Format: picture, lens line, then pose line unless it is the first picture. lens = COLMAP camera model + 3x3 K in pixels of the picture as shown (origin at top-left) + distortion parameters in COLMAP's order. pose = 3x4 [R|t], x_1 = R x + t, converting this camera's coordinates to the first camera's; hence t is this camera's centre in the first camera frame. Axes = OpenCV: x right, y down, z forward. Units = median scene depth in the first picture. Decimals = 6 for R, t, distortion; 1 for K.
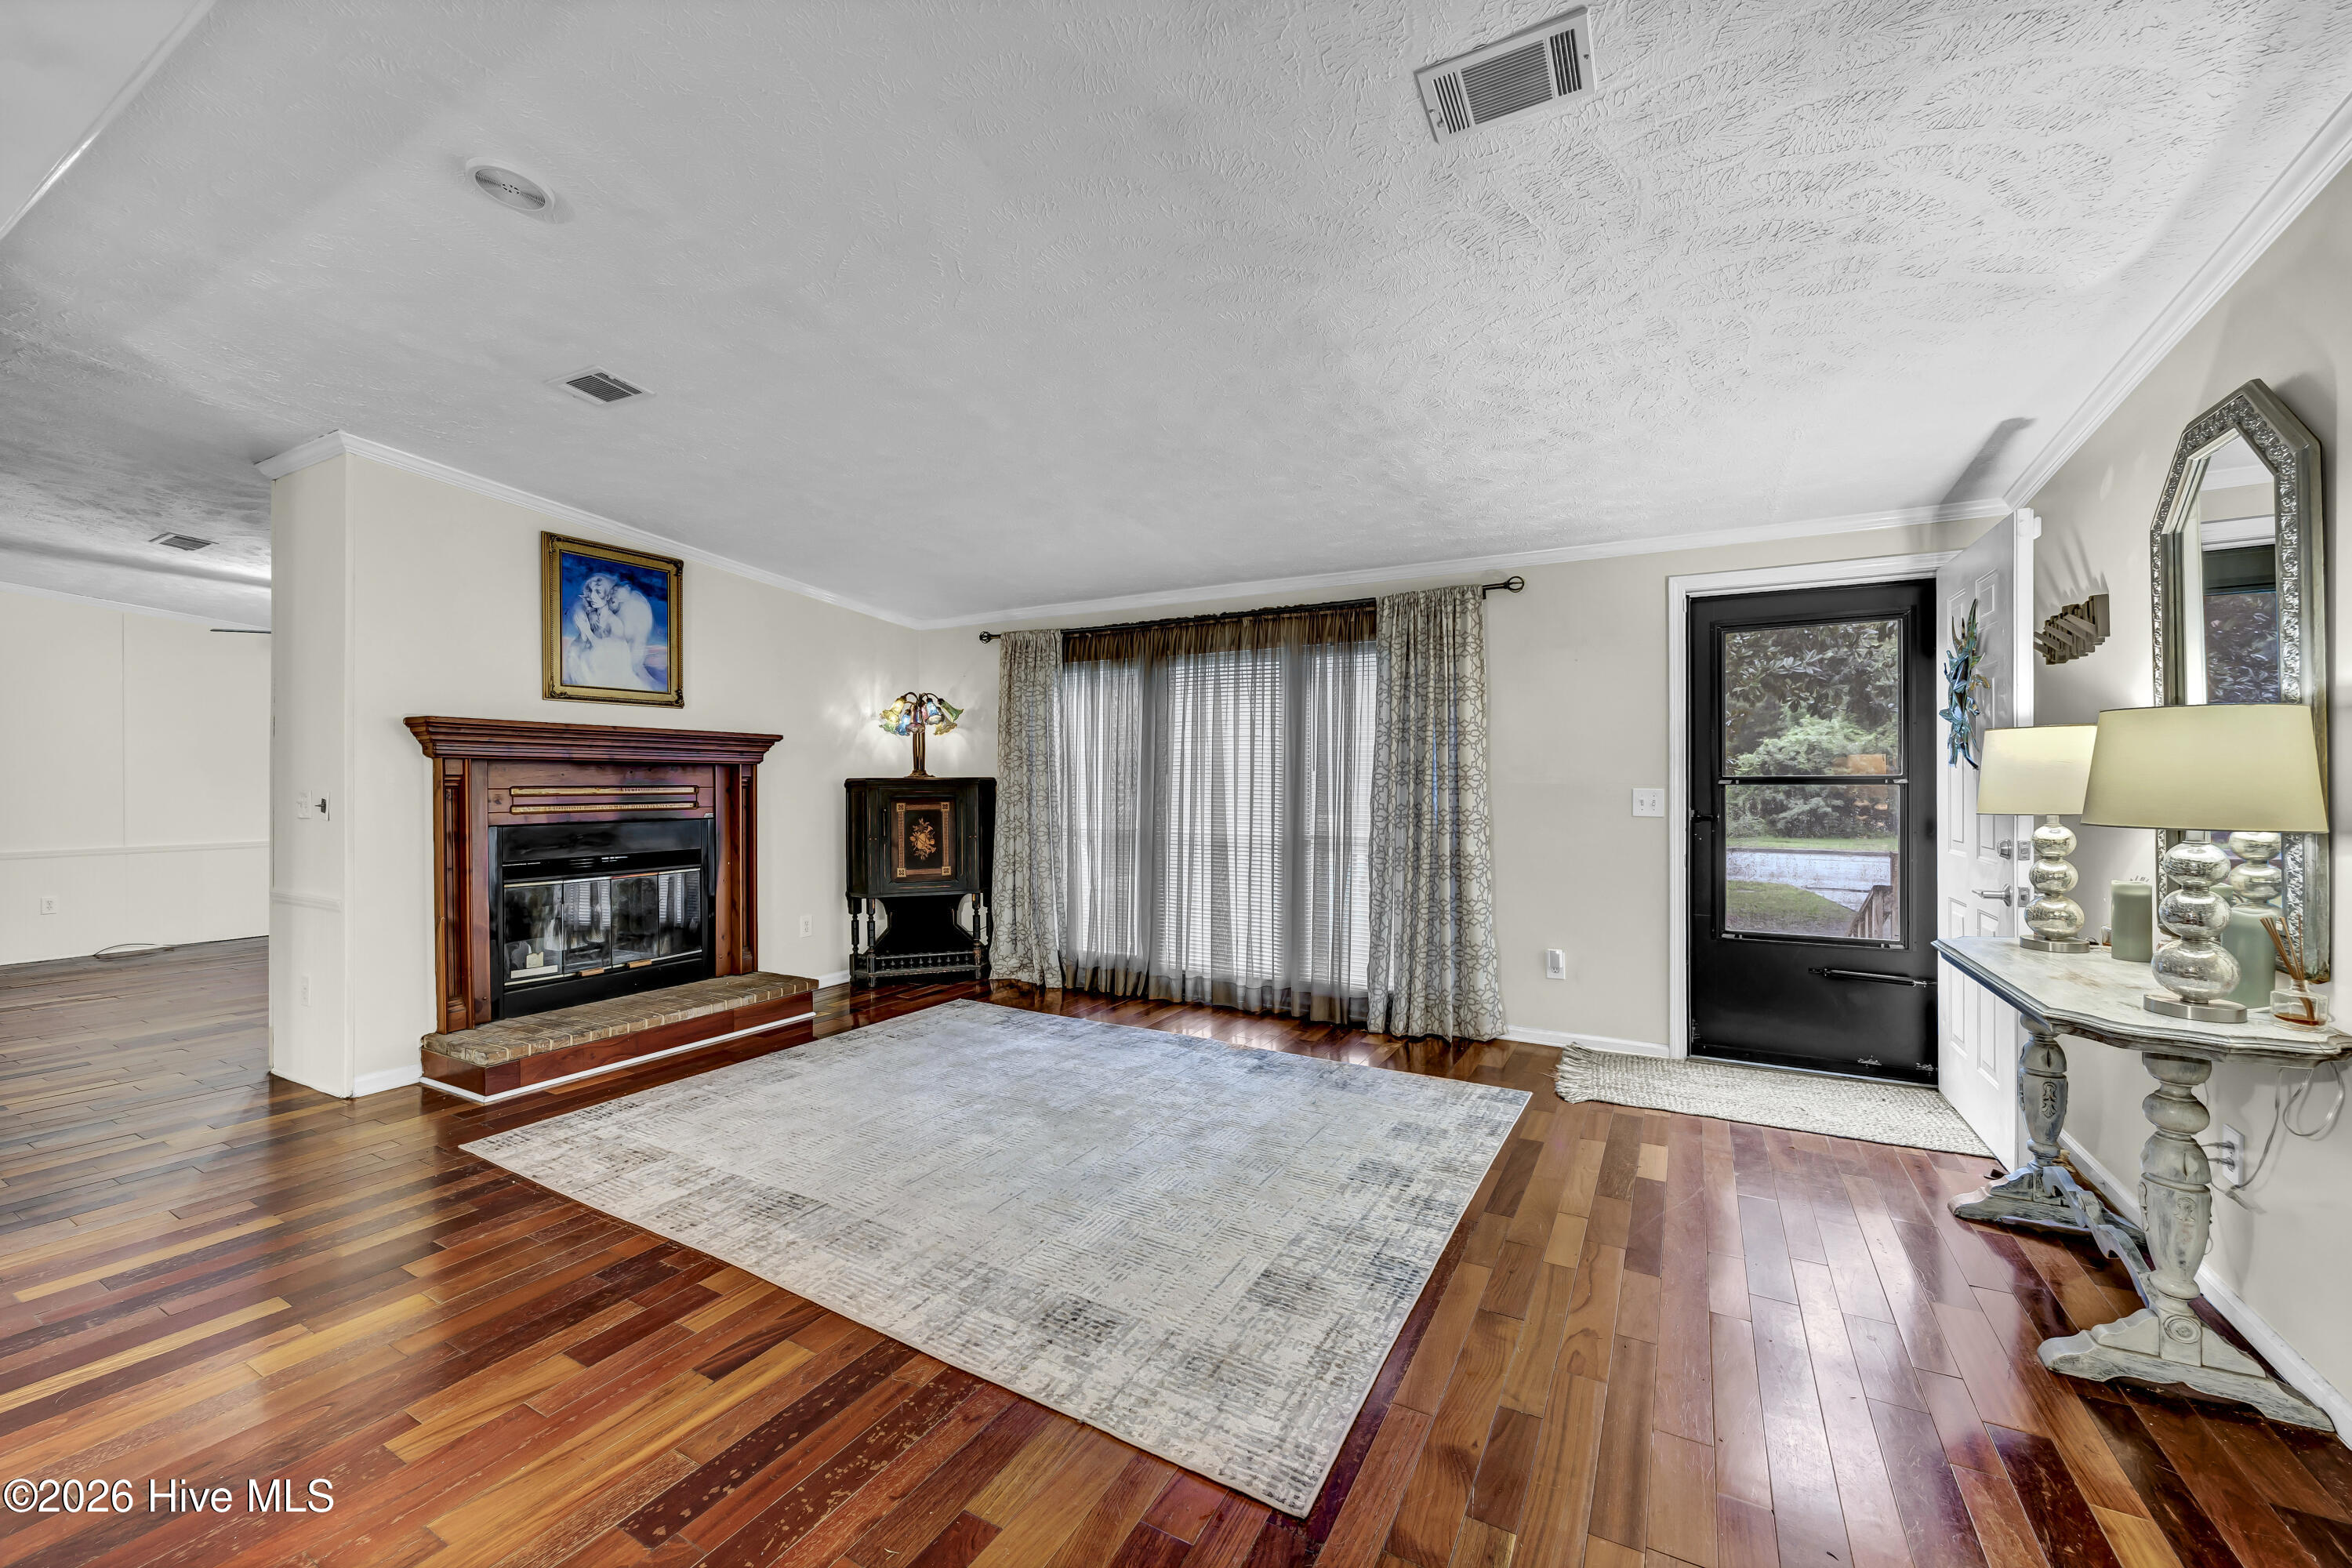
lens RADIAL K [[919.7, 0, 1191.4], [0, 919.7, 783.1], [0, 0, 1]] dist [-0.007469, 0.002414]
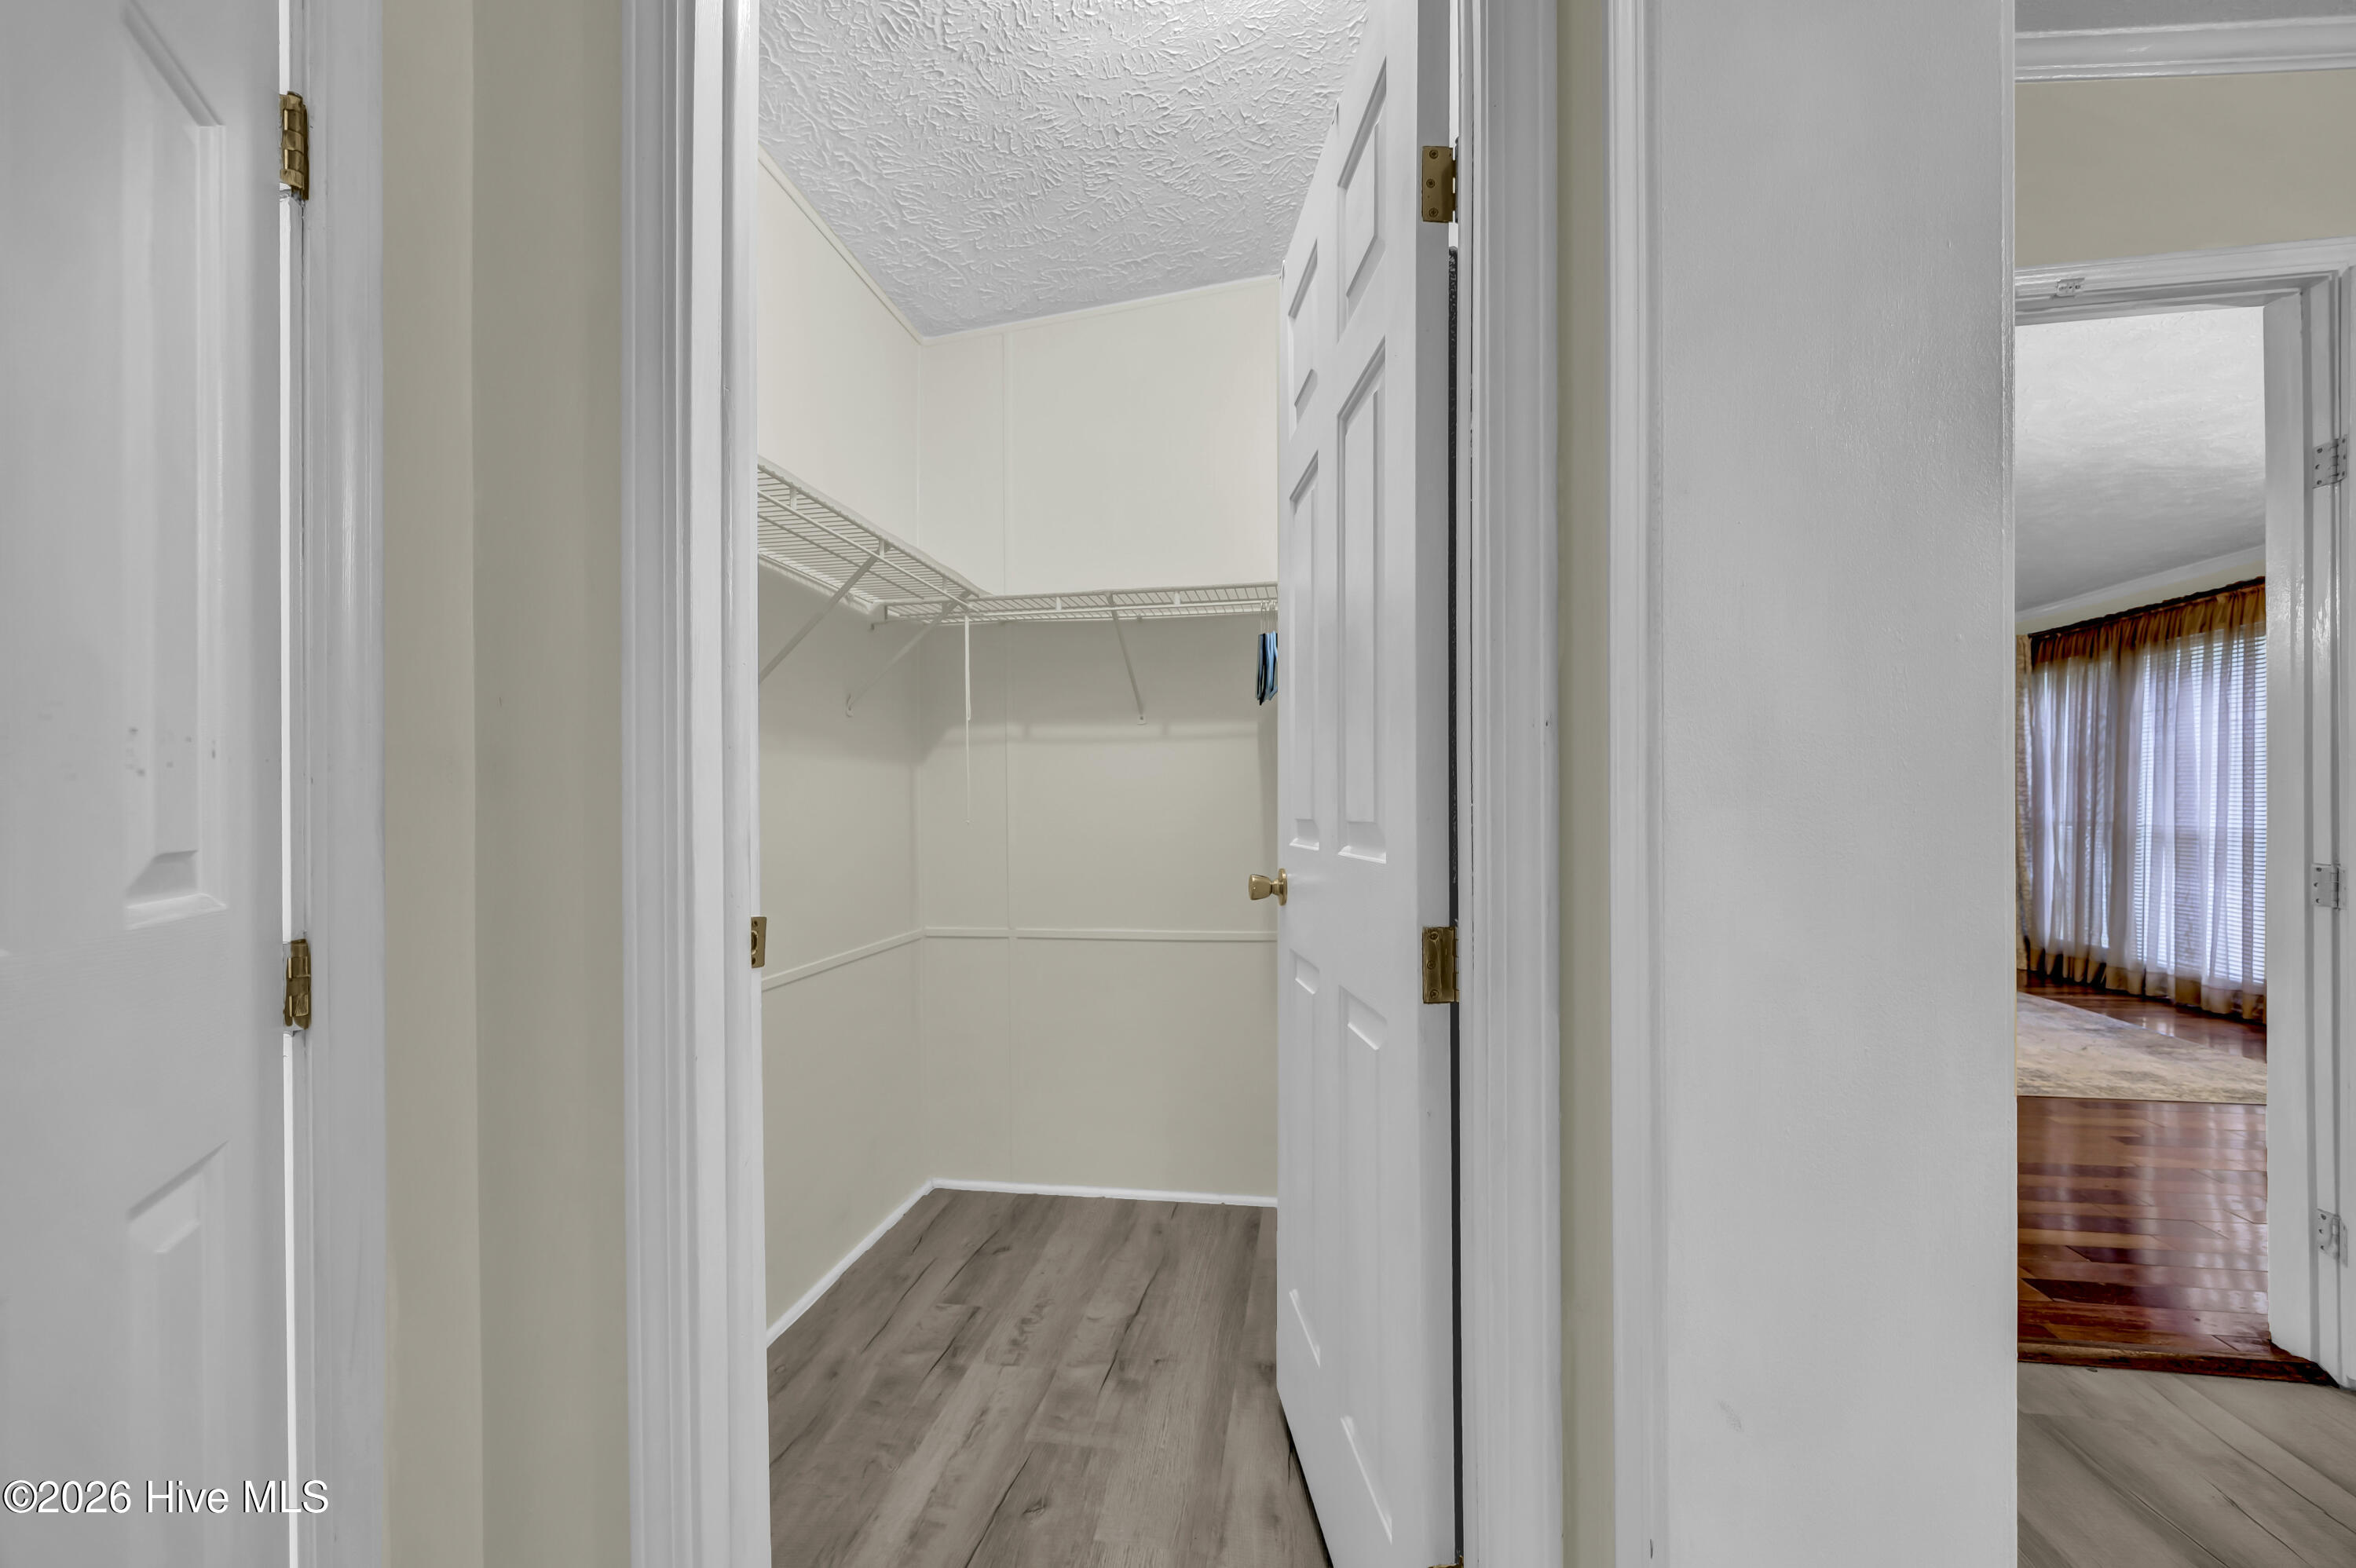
lens RADIAL K [[921.2, 0, 1180.8], [0, 921.2, 807.4], [0, 0, 1]] dist [-0.007469, 0.002414]
pose [[0.323716, -0.000497, -0.946154, 0.655919], [0.011466, 0.999928, 0.003397, 0.023125], [0.946085, -0.011948, 0.323699, -0.329392]]
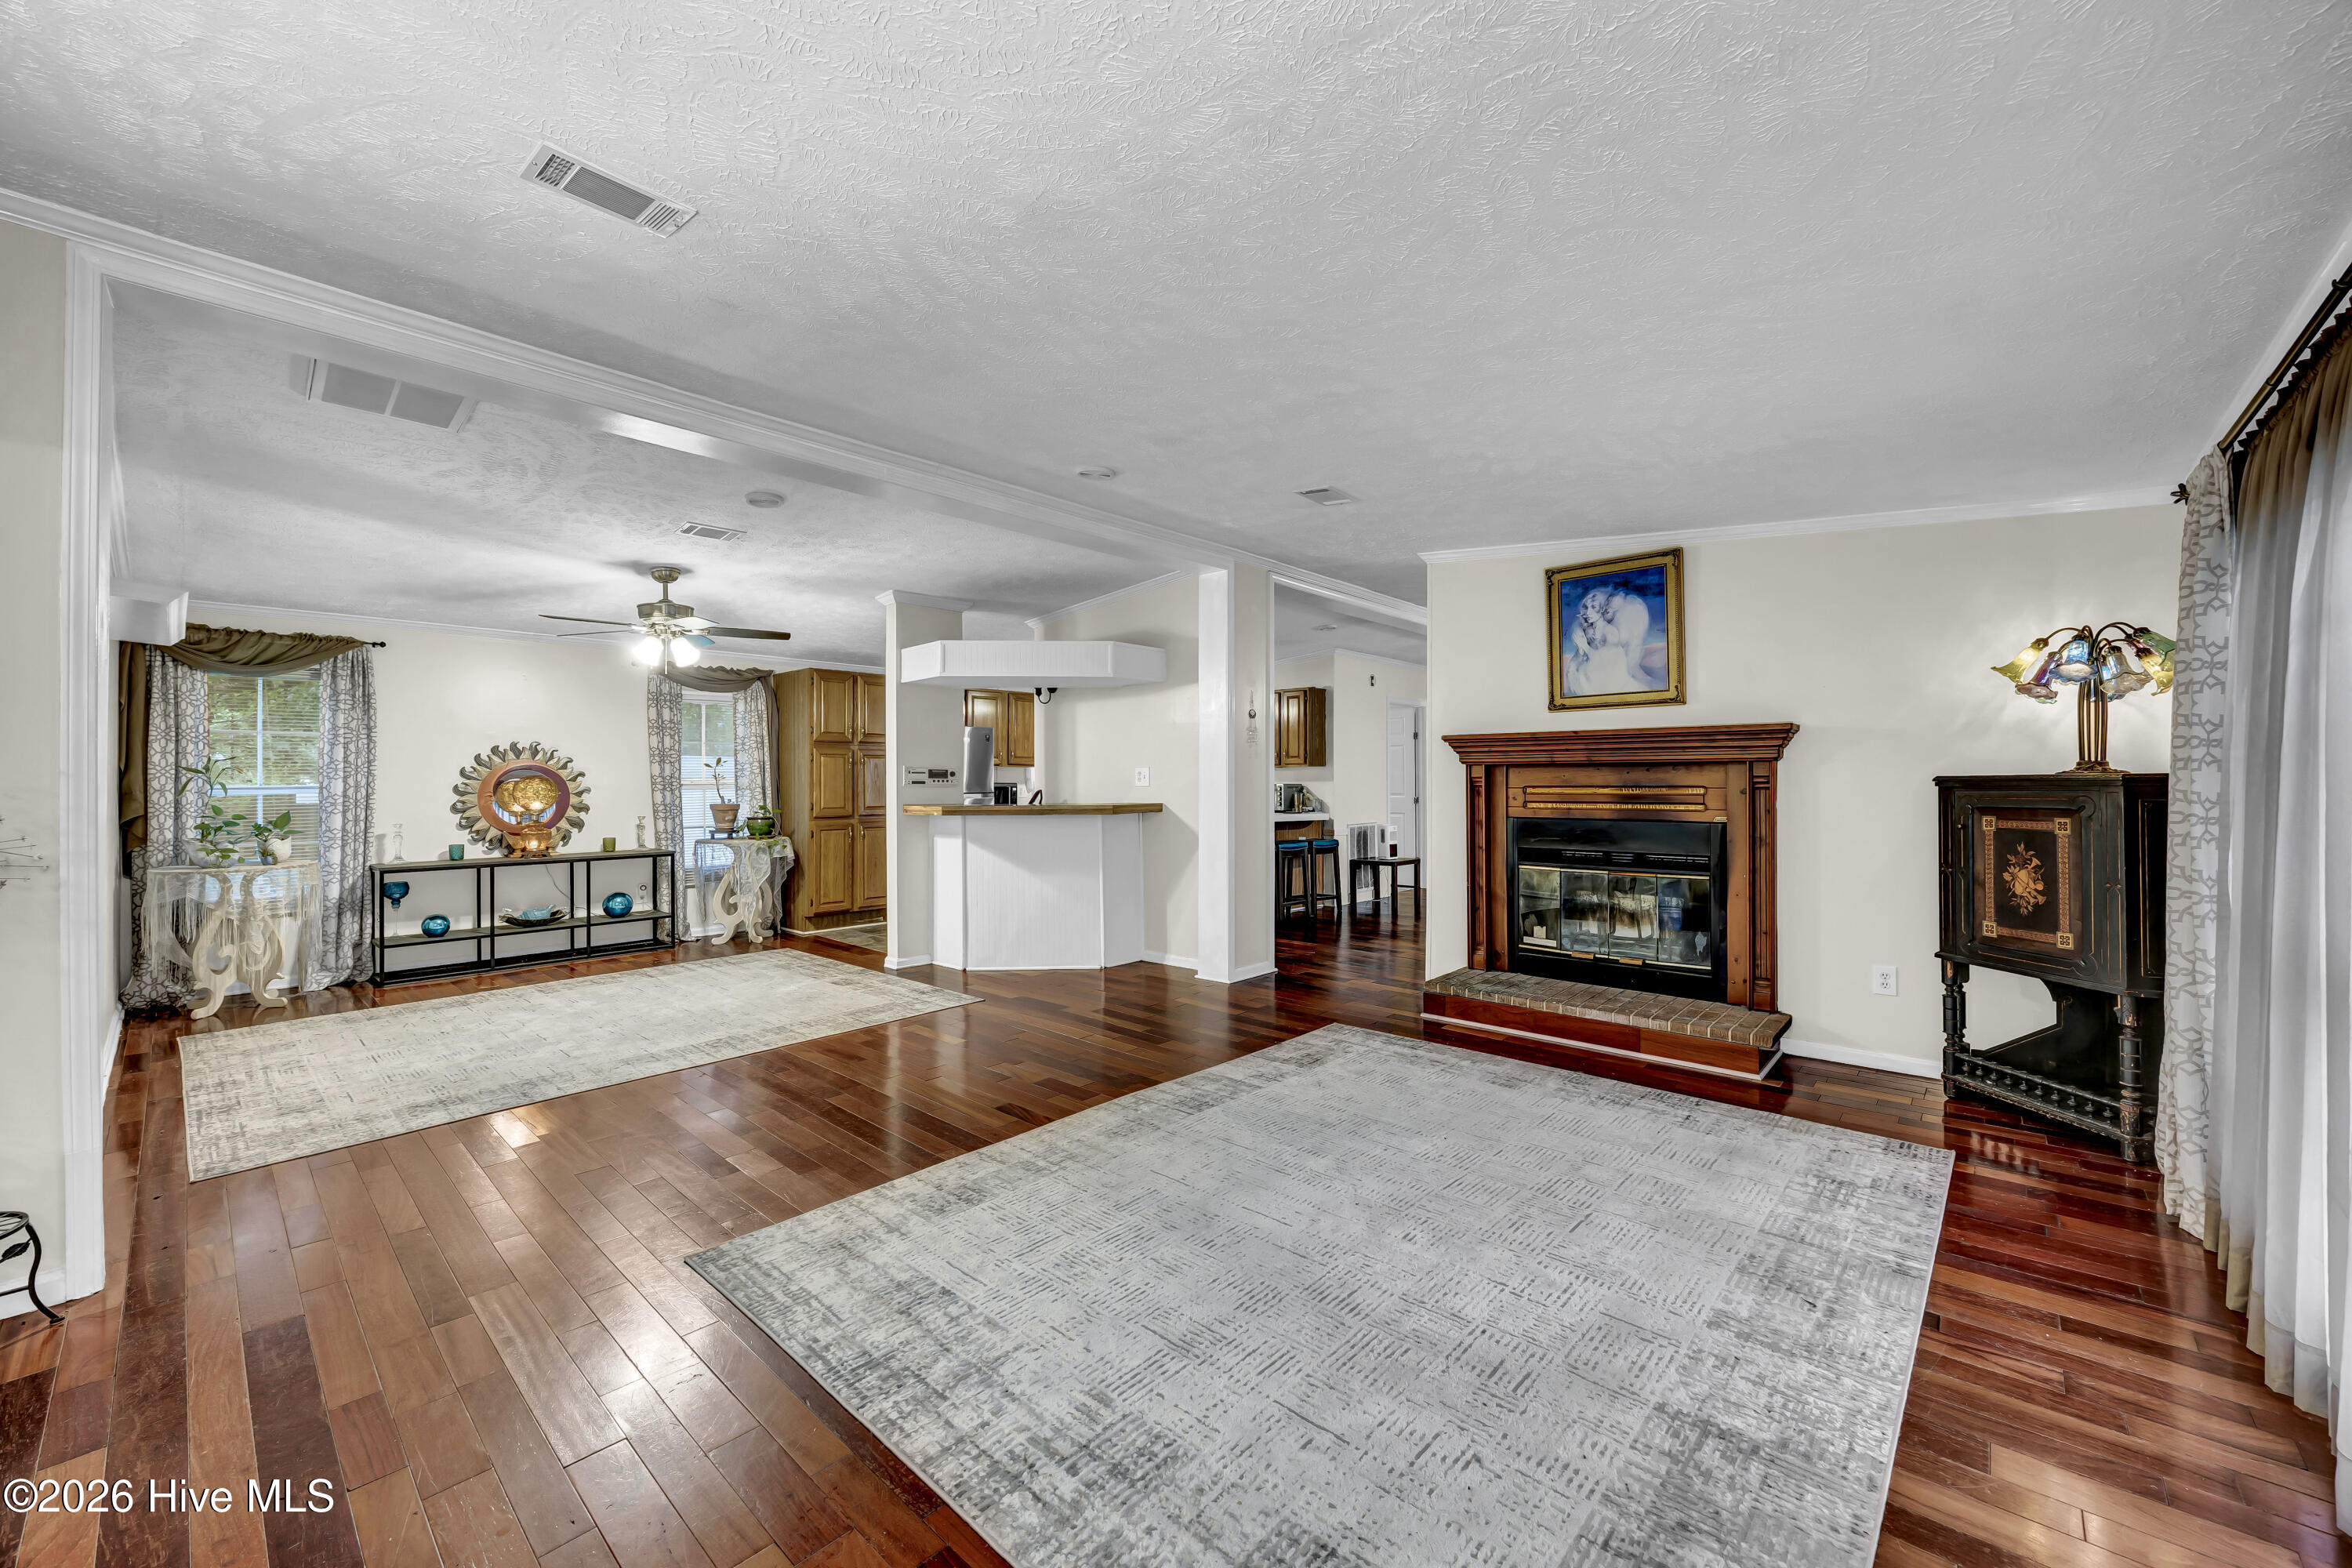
lens RADIAL K [[919.7, 0, 1191.3], [0, 919.7, 773.9], [0, 0, 1]] dist [-0.007469, 0.002414]
pose [[-0.236830, -0.005921, -0.971533, 0.496572], [0.002641, 0.999974, -0.006738, -0.004792], [0.971547, -0.004162, -0.236809, 0.760105]]
